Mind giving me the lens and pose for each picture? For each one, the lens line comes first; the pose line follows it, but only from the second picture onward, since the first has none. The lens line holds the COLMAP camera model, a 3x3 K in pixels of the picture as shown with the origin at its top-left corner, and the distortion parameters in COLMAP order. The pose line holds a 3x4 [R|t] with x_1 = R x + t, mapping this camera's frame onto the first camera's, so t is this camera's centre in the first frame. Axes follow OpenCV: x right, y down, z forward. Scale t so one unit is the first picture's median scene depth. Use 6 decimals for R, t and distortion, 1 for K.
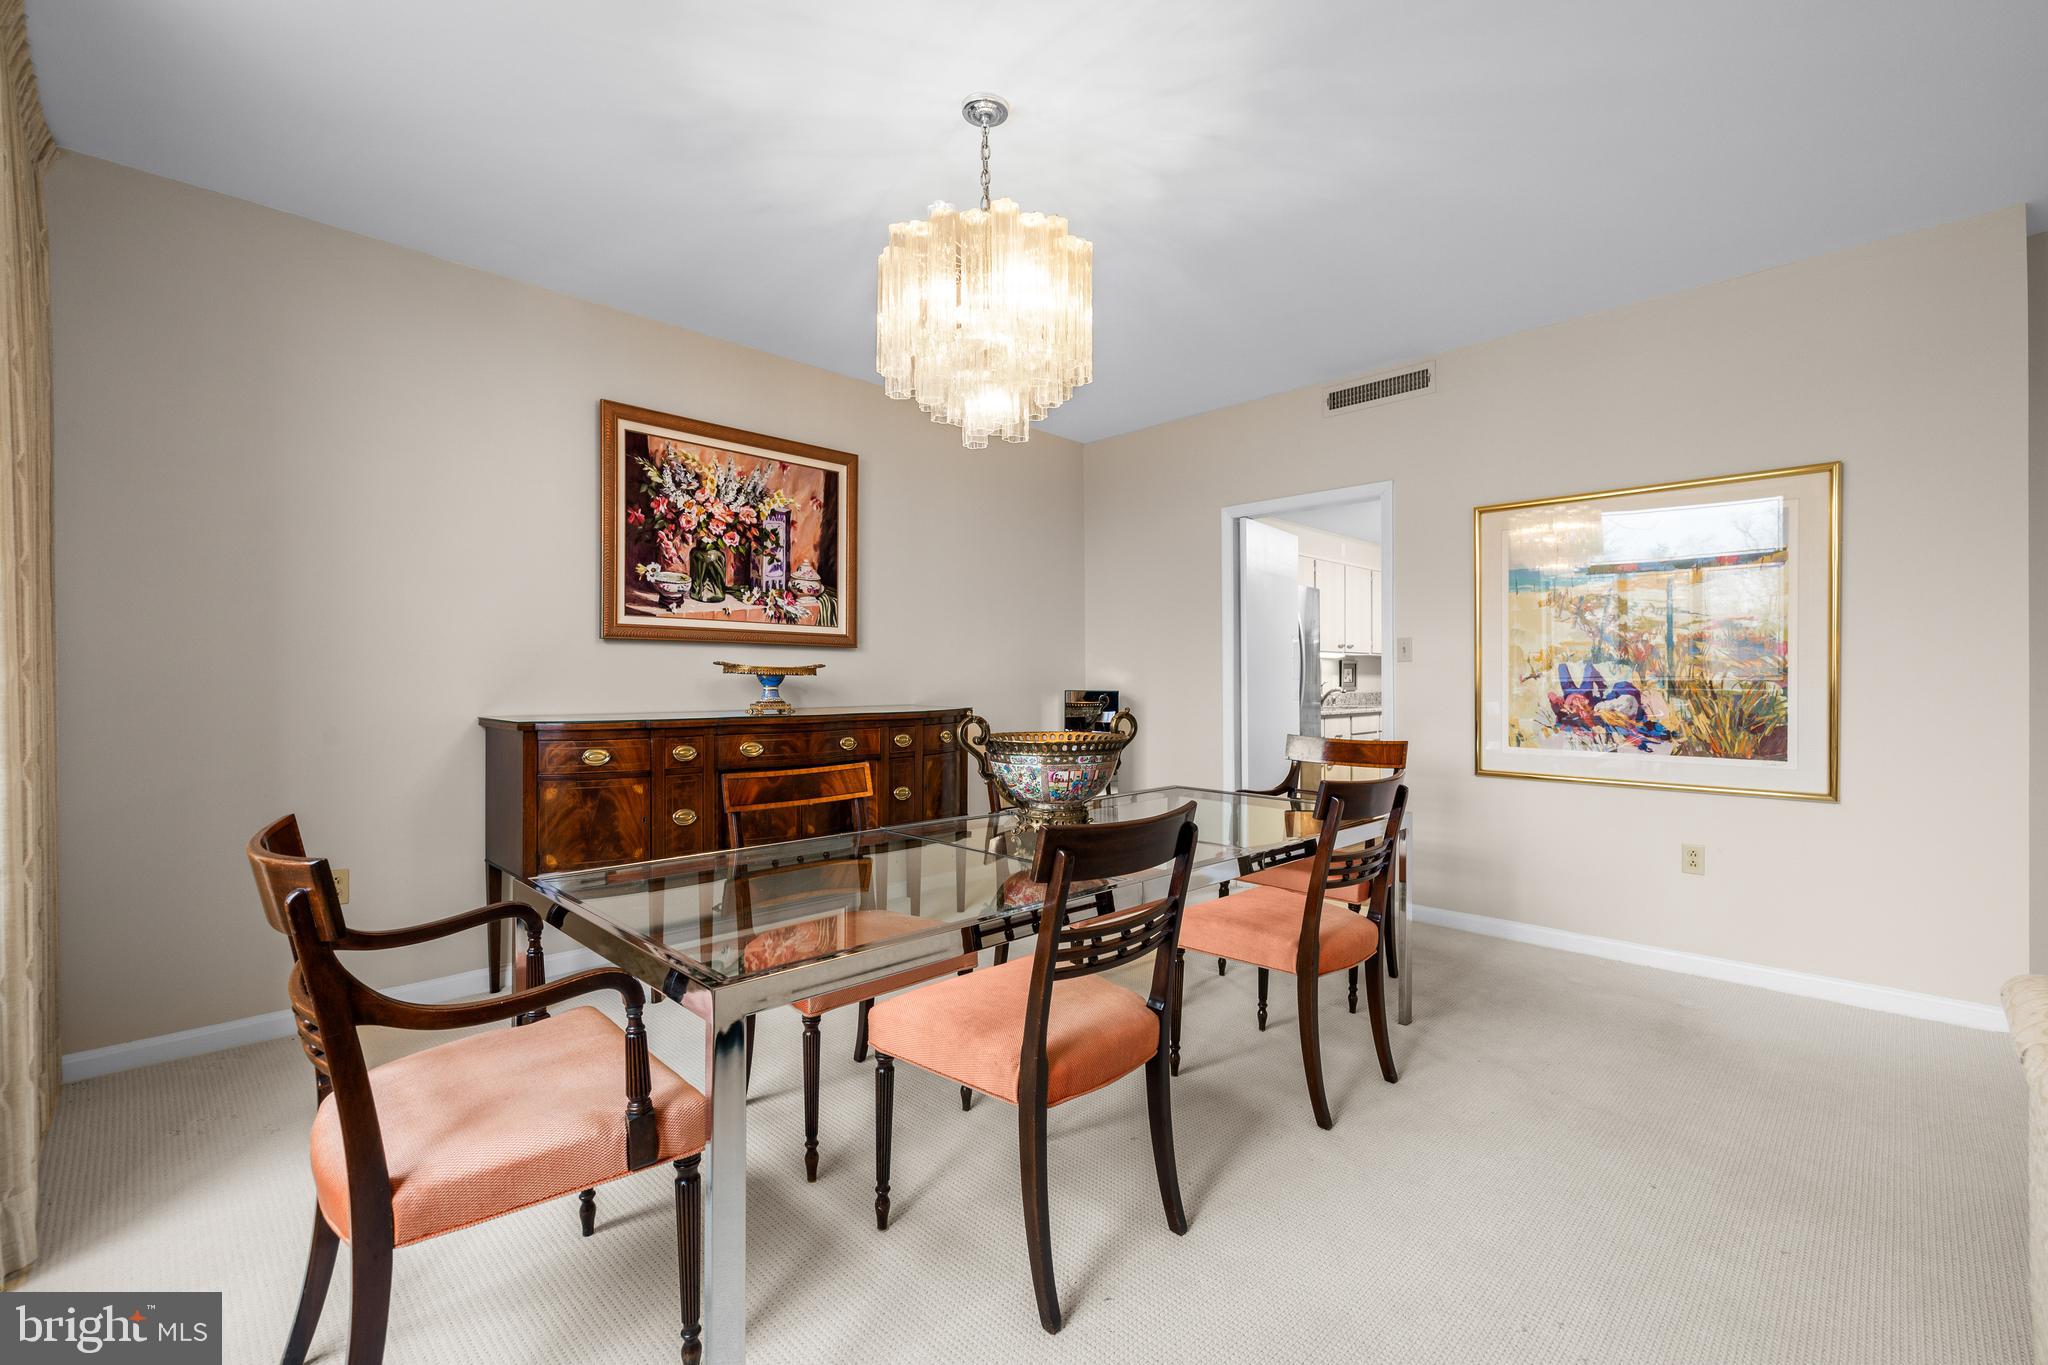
lens RADIAL K [[869.4, 0, 1036.7], [0, 869.4, 680.2], [0, 0, 1]] dist [0.005092, -0.000768]
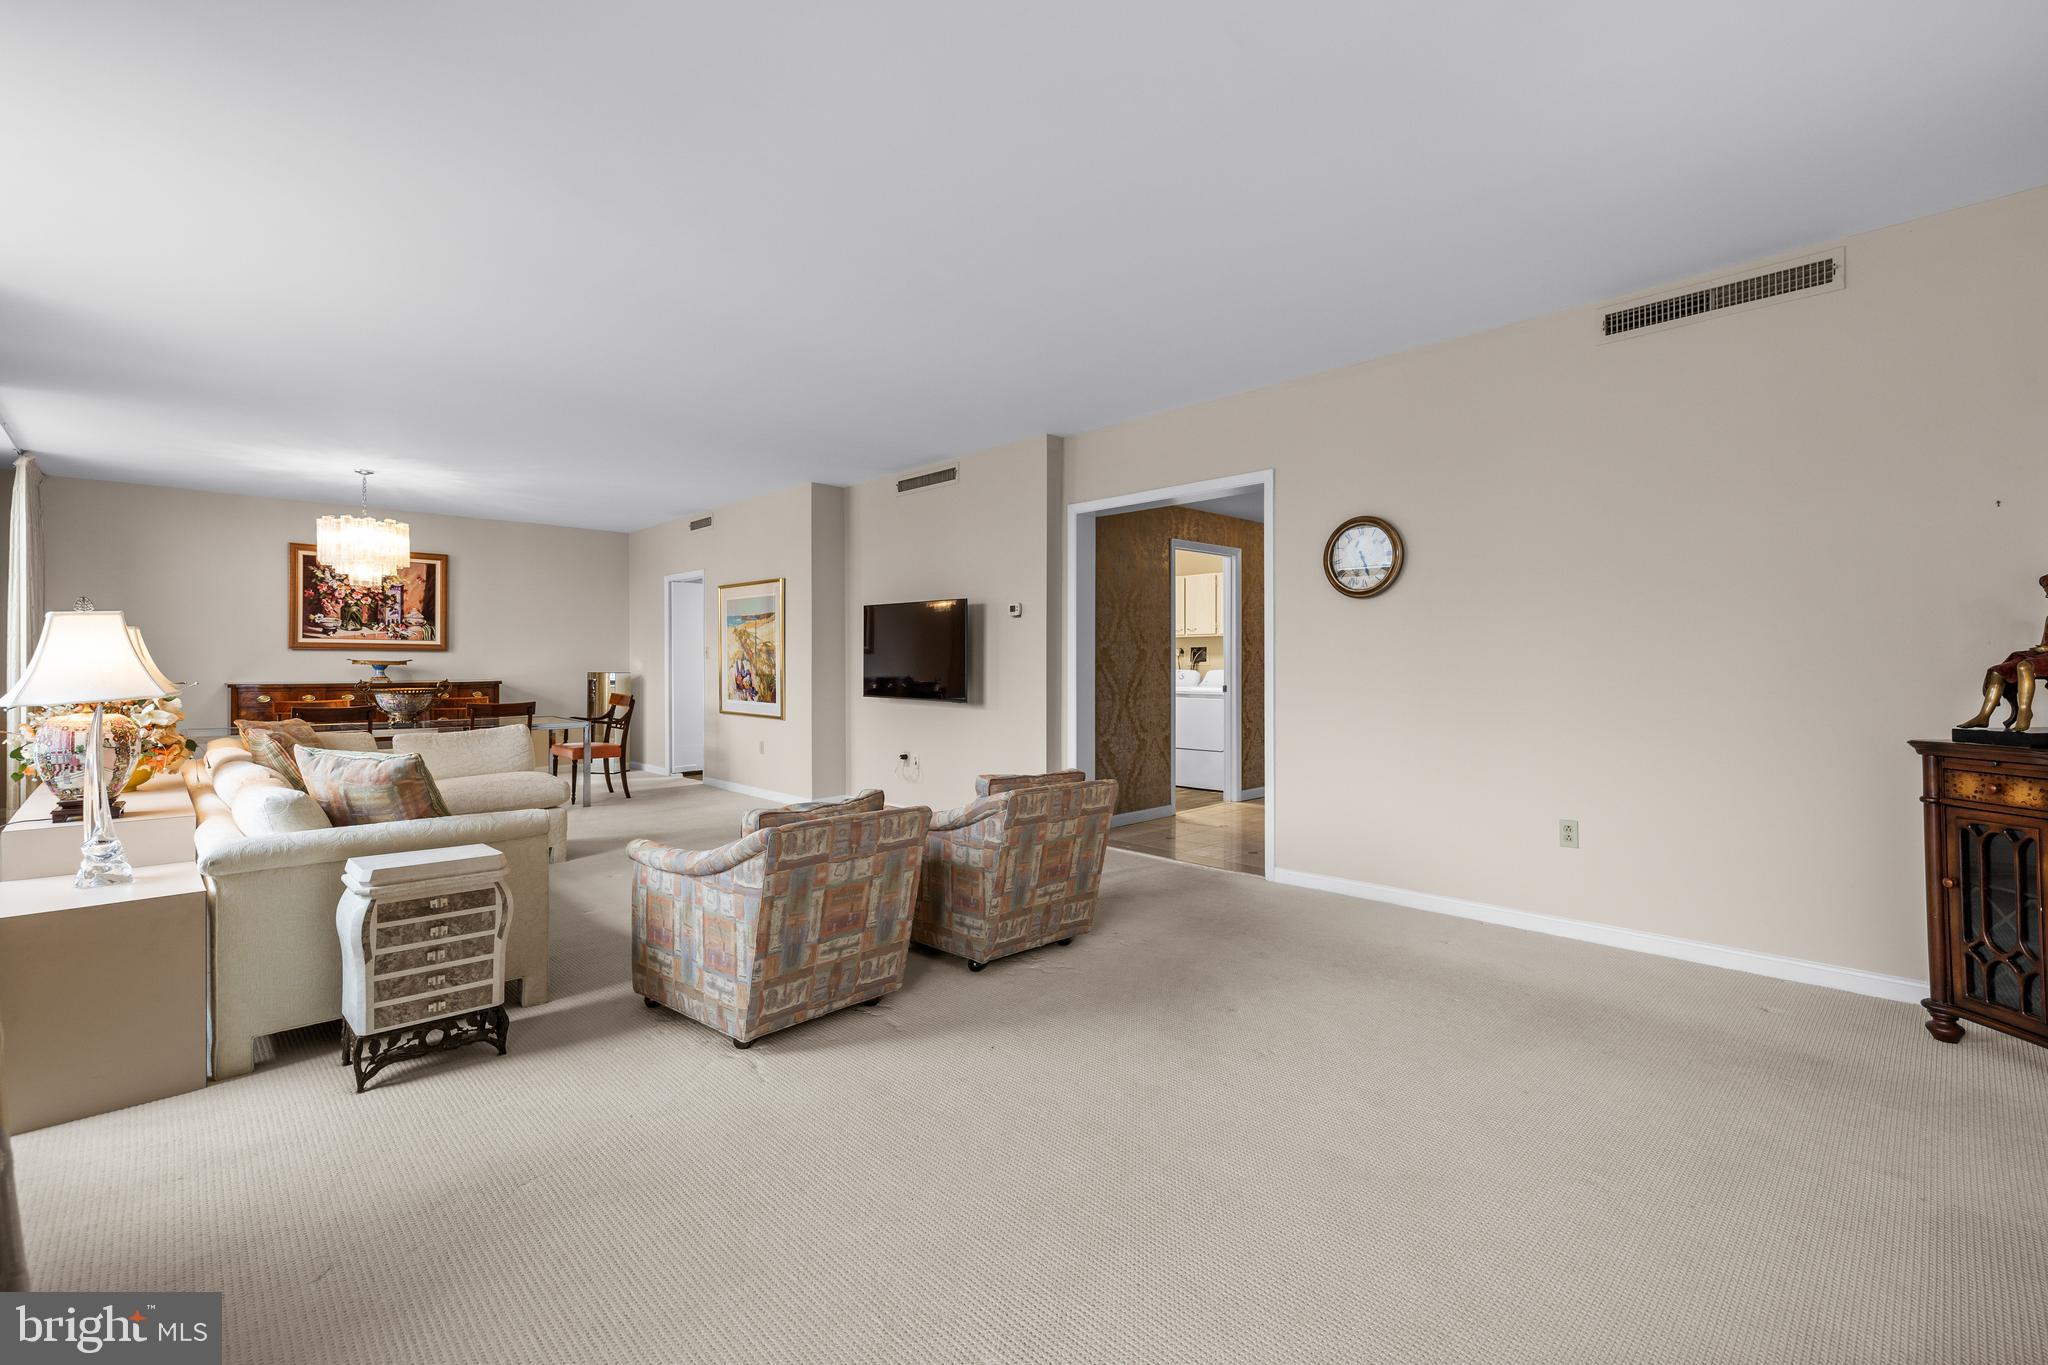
lens RADIAL K [[869.4, 0, 1026.8], [0, 869.4, 666.6], [0, 0, 1]] dist [0.005092, -0.000768]
pose [[0.999907, 0.002675, -0.013343, 1.334058], [-0.002637, 0.999992, 0.002862, -0.012353], [0.013351, -0.002827, 0.999907, -1.141175]]
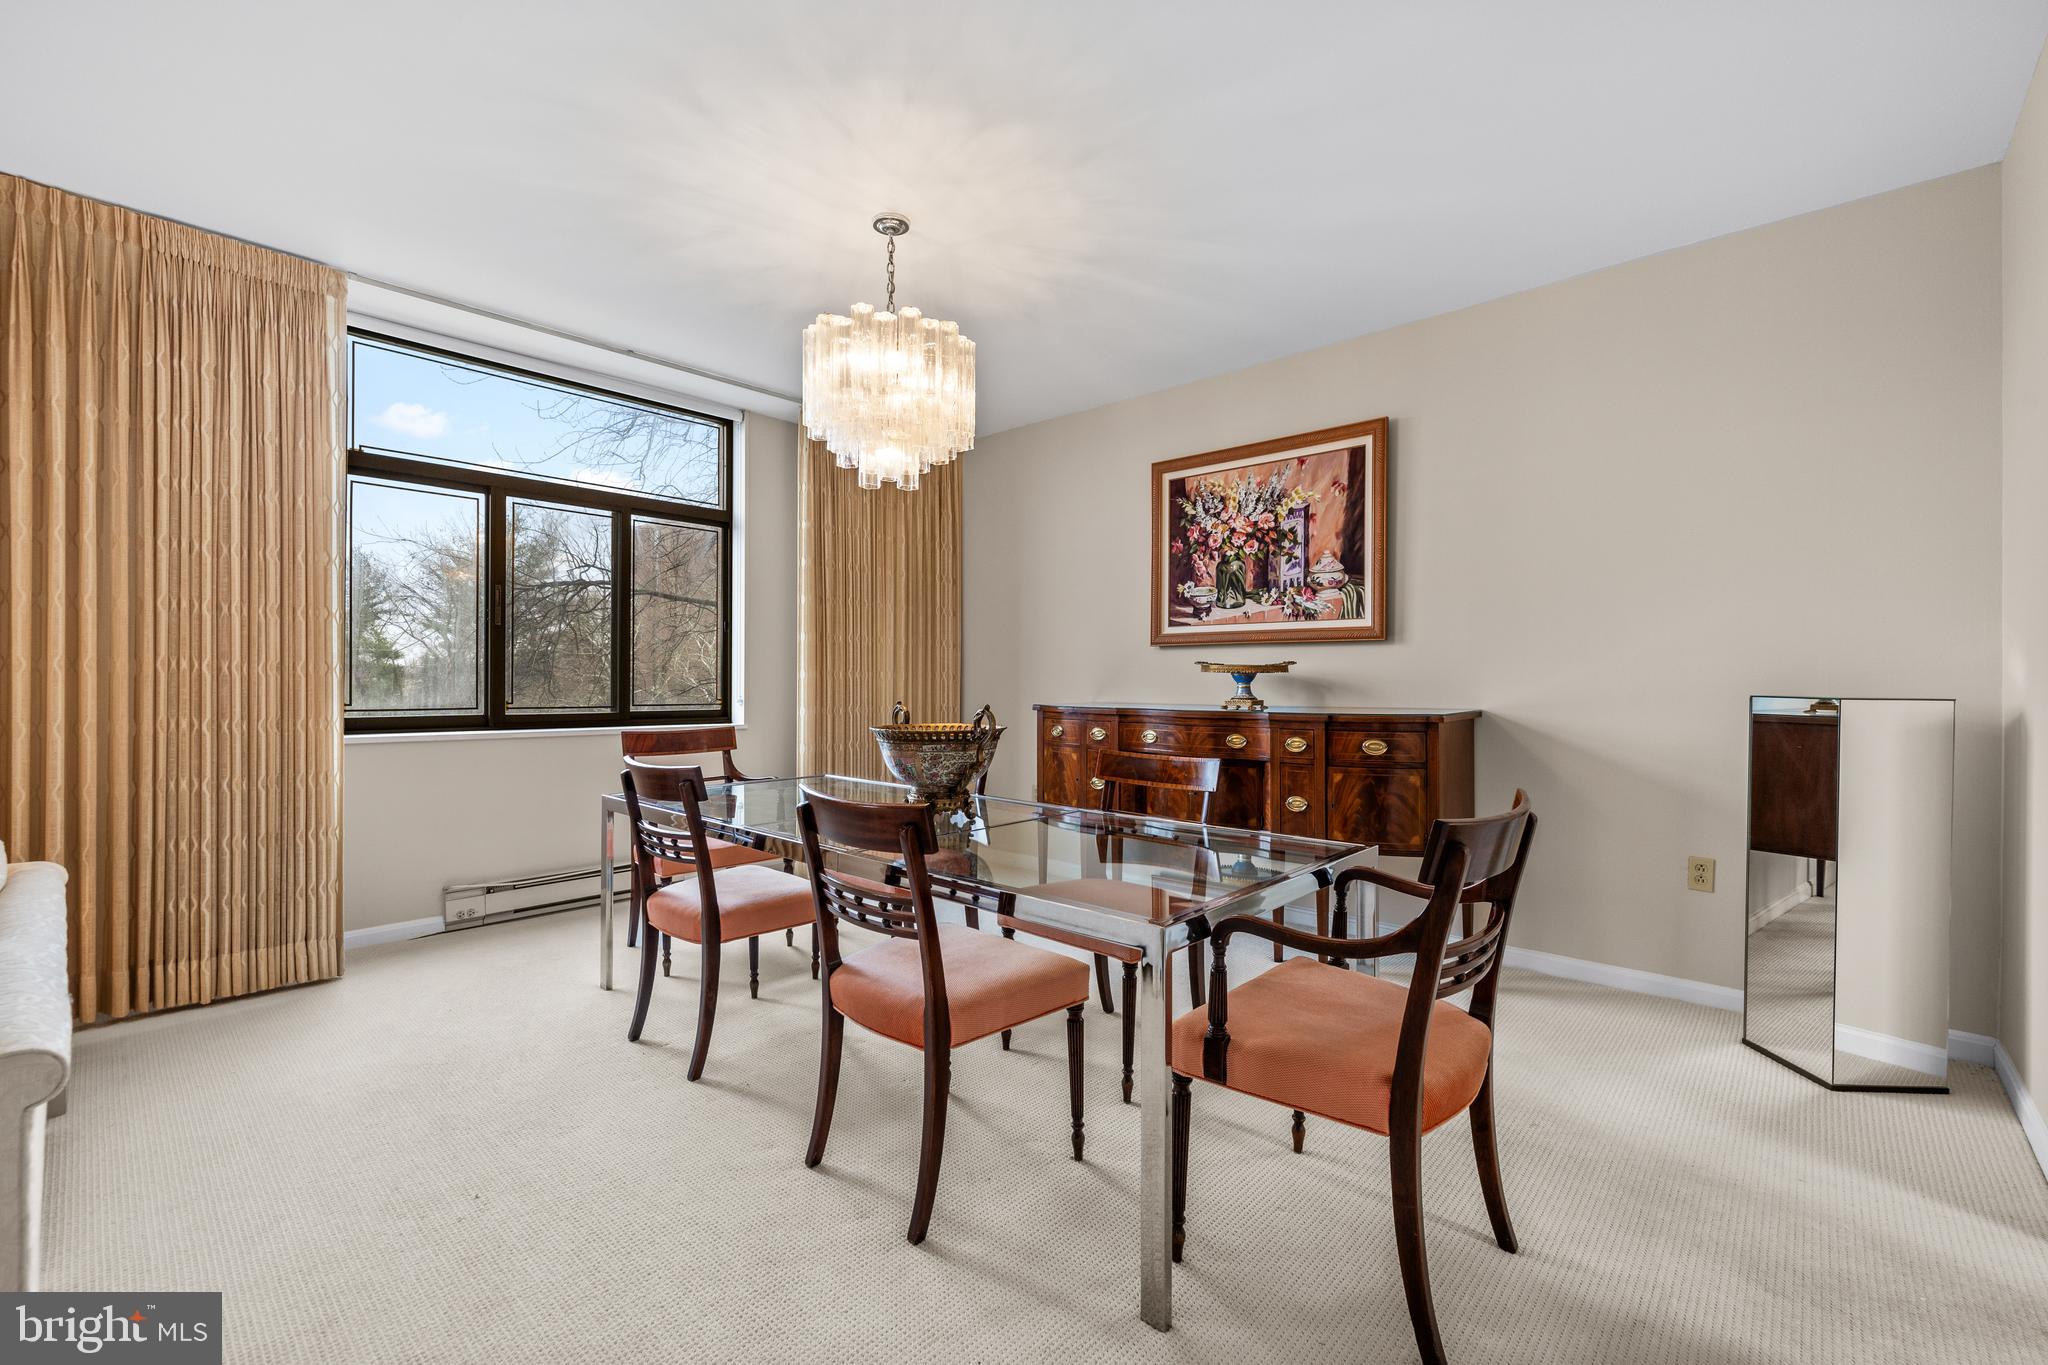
lens RADIAL K [[869.4, 0, 1035.1], [0, 869.4, 693.2], [0, 0, 1]] dist [0.005092, -0.000768]
pose [[0.048162, 0.016809, -0.998698, 0.747775], [0.000500, 0.999858, 0.016852, 0.001093], [0.998839, -0.001311, 0.048146, 0.704908]]
